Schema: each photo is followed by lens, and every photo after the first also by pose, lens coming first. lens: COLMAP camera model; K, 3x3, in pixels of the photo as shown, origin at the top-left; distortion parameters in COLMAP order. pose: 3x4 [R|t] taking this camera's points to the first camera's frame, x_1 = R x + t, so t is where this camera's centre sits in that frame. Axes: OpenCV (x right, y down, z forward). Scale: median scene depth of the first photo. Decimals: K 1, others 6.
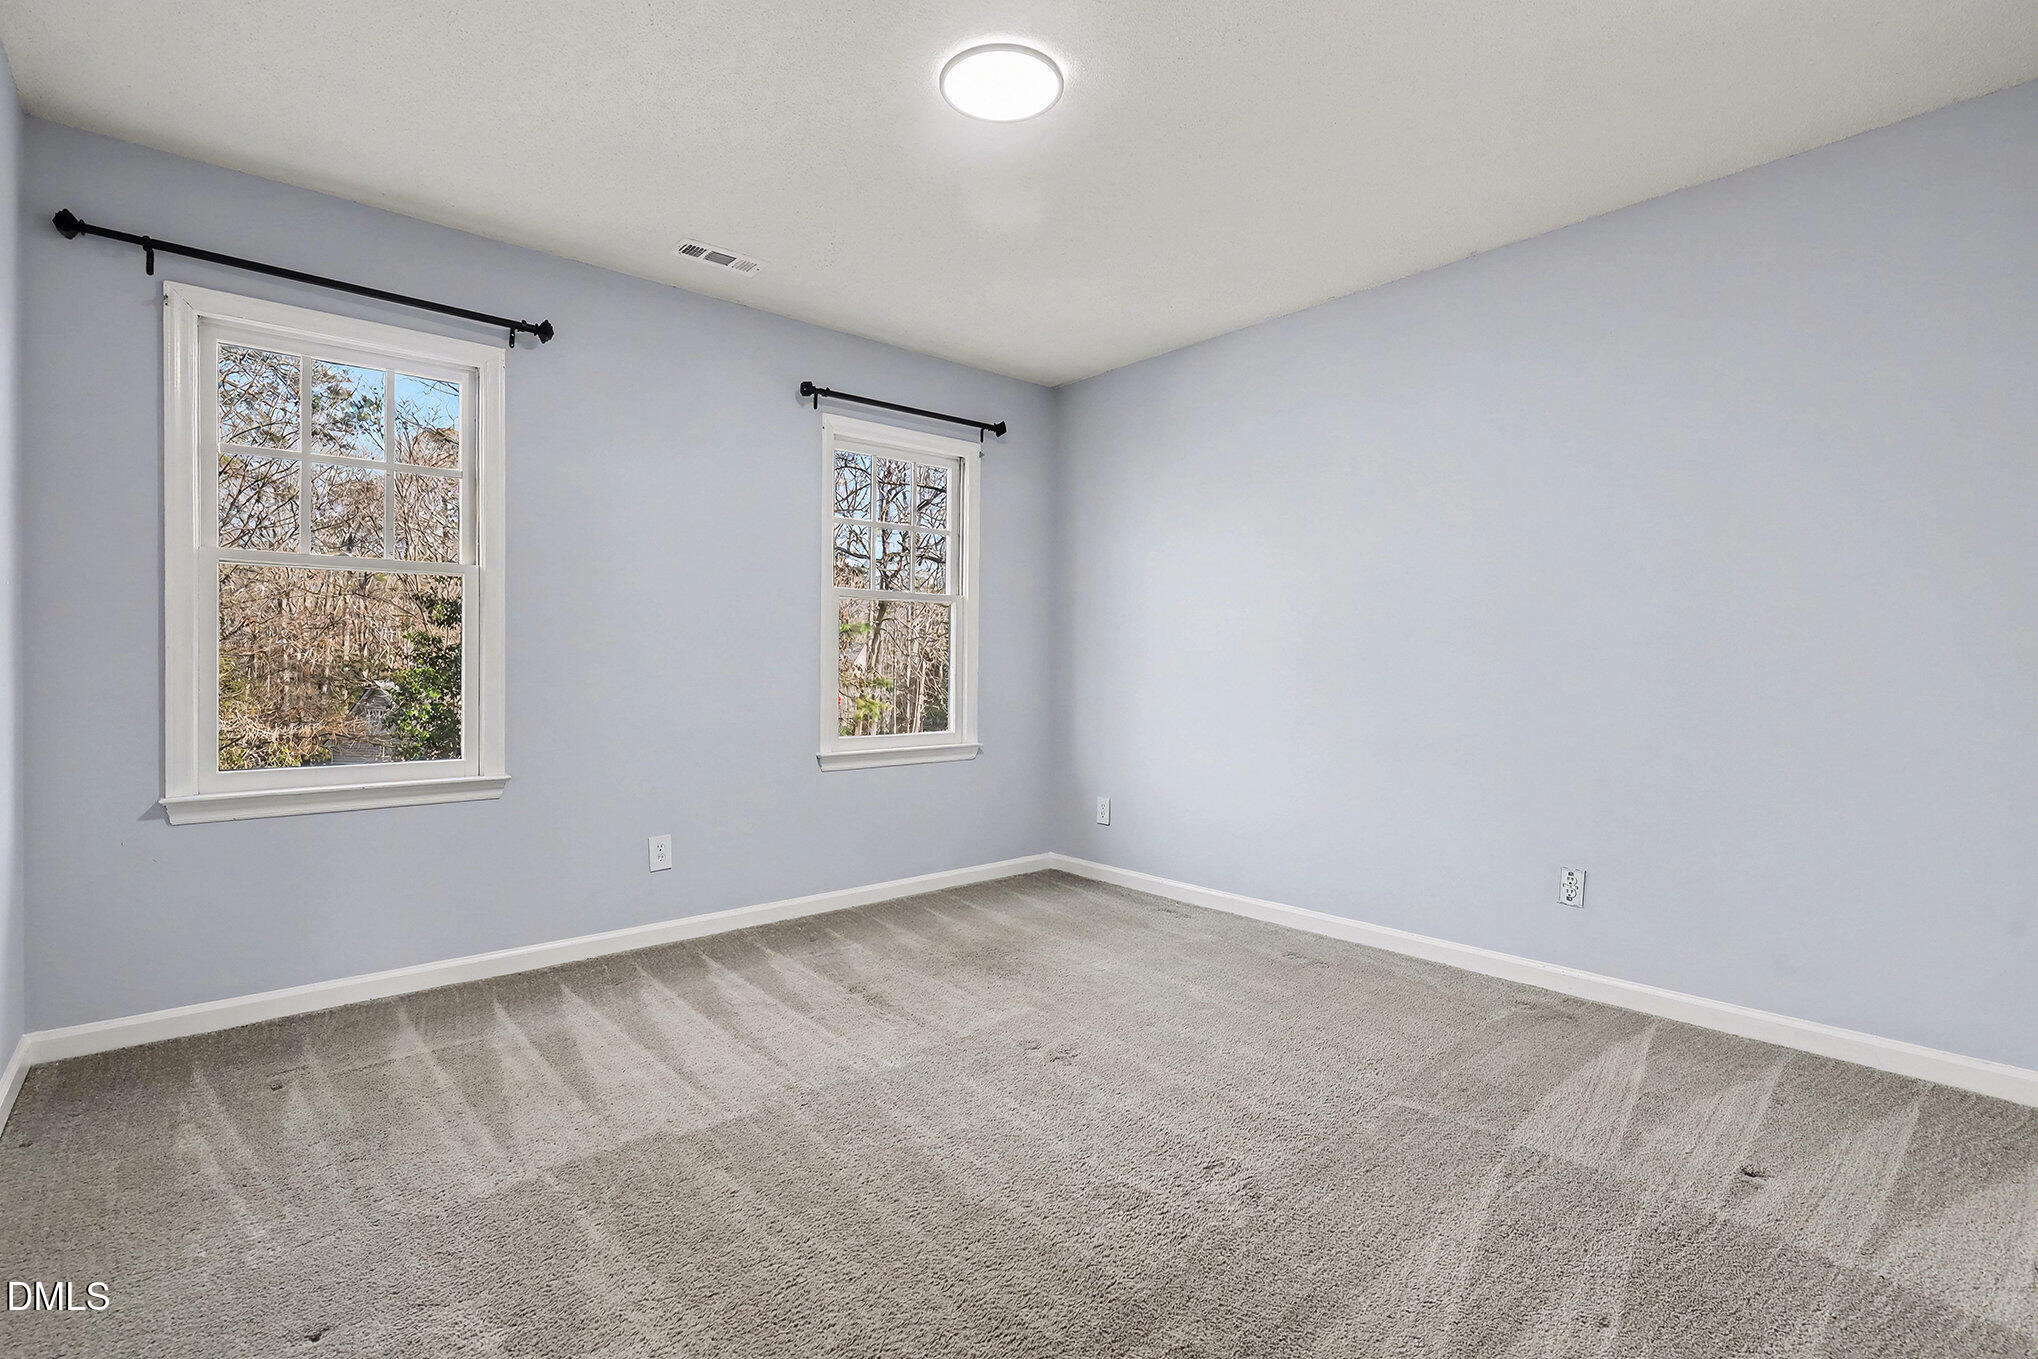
lens RADIAL K [[938.3, 0, 1019.0], [0, 938.3, 679.5], [0, 0, 1]] dist [-0.000133, -0.000275]
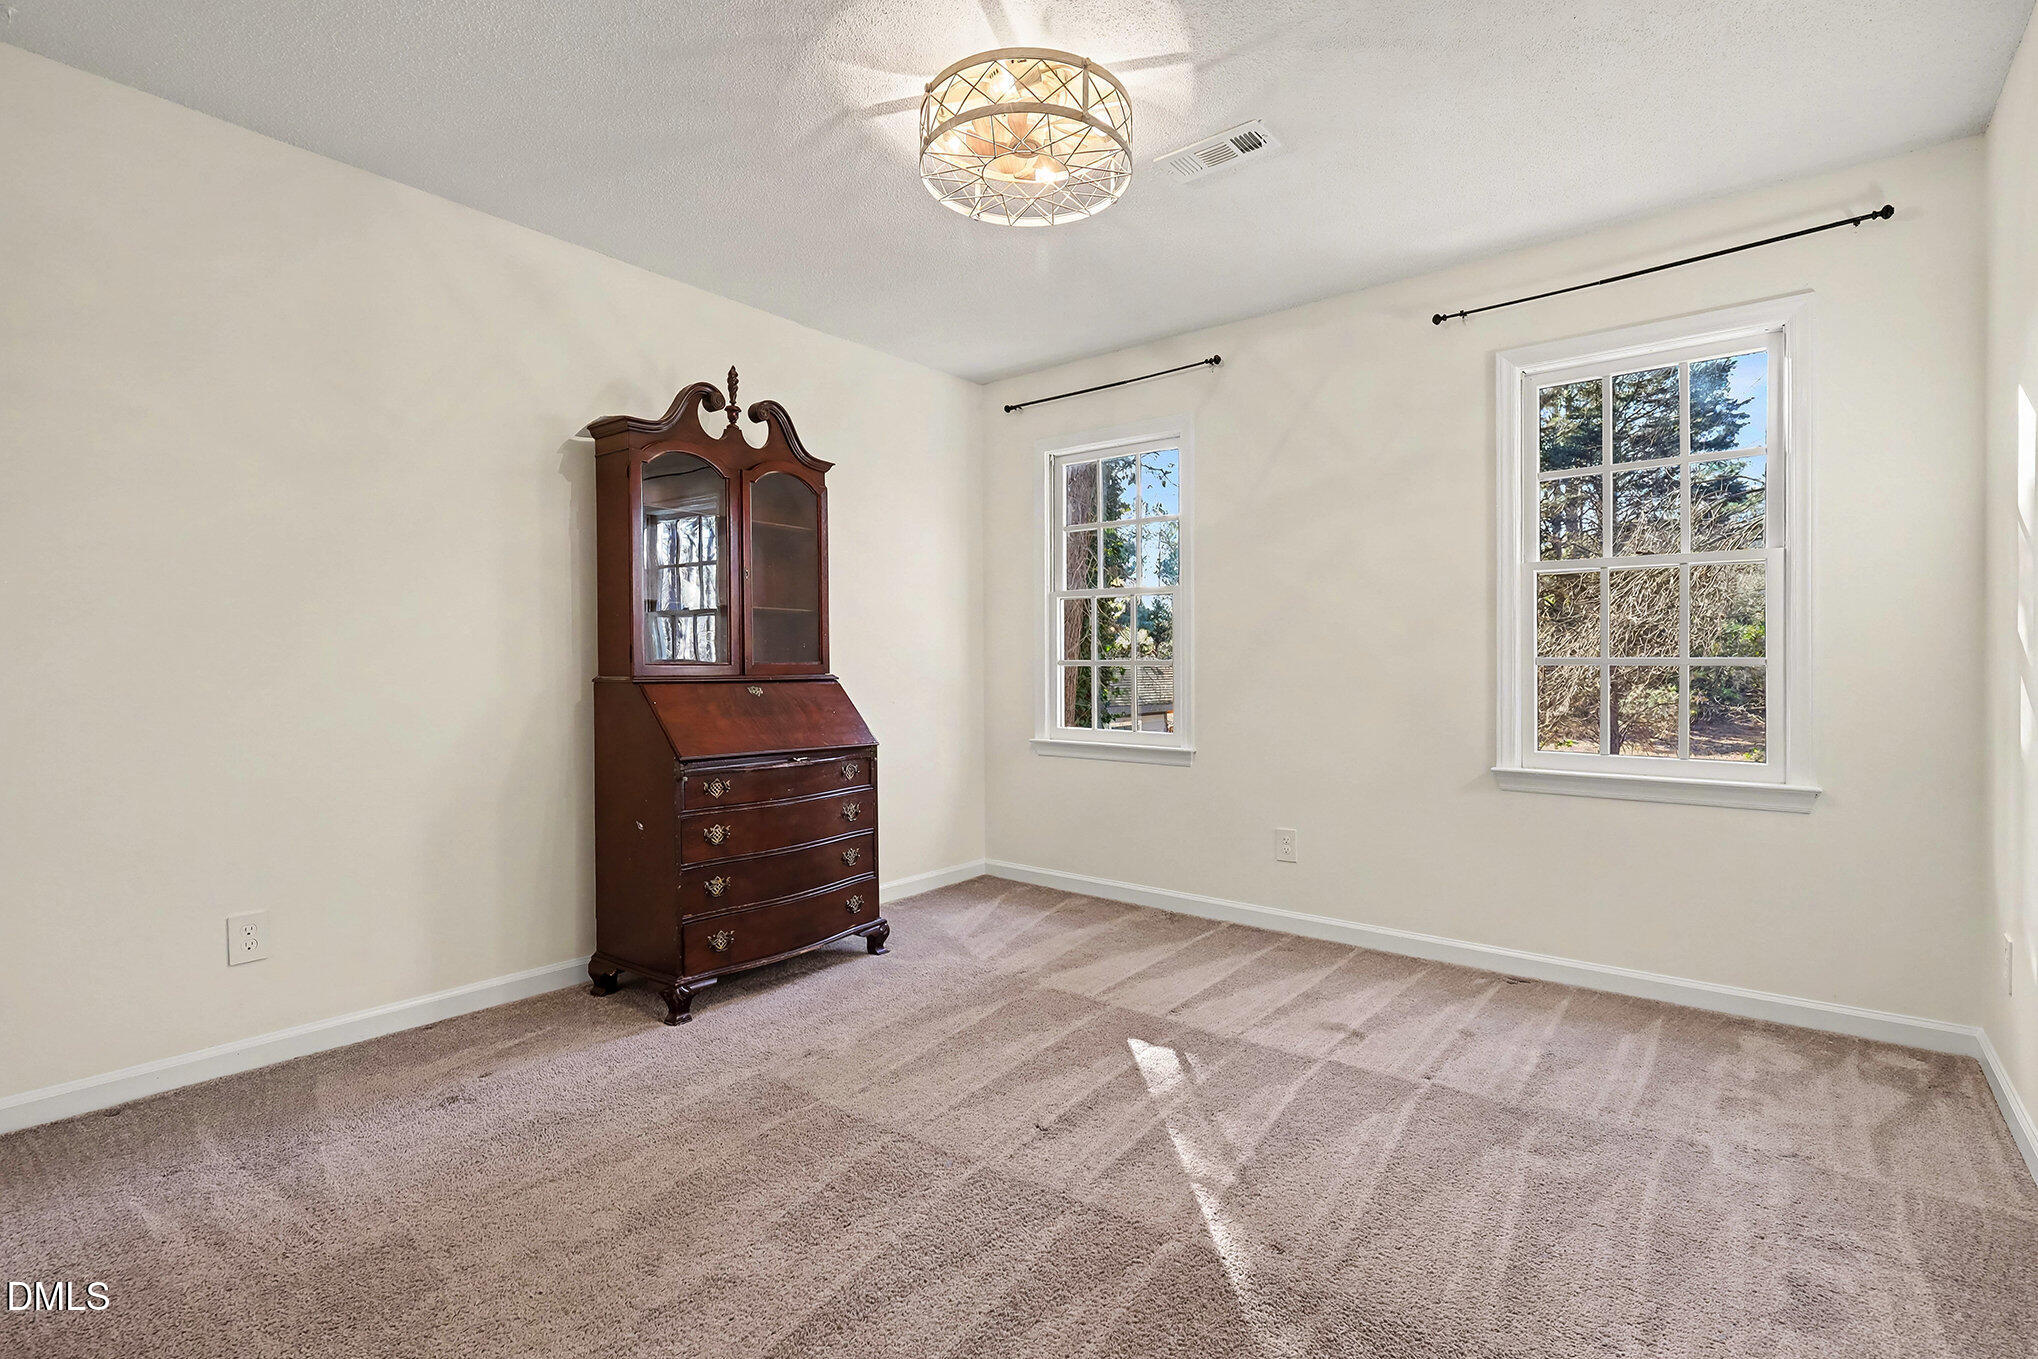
lens RADIAL K [[938.3, 0, 1019.0], [0, 938.3, 679.5], [0, 0, 1]] dist [-0.000133, -0.000275]
pose [[0.106646, 0.011110, -0.994235, 0.521266], [-0.001939, 0.999938, 0.010966, -0.002600], [0.994295, 0.000759, 0.106661, 0.508218]]
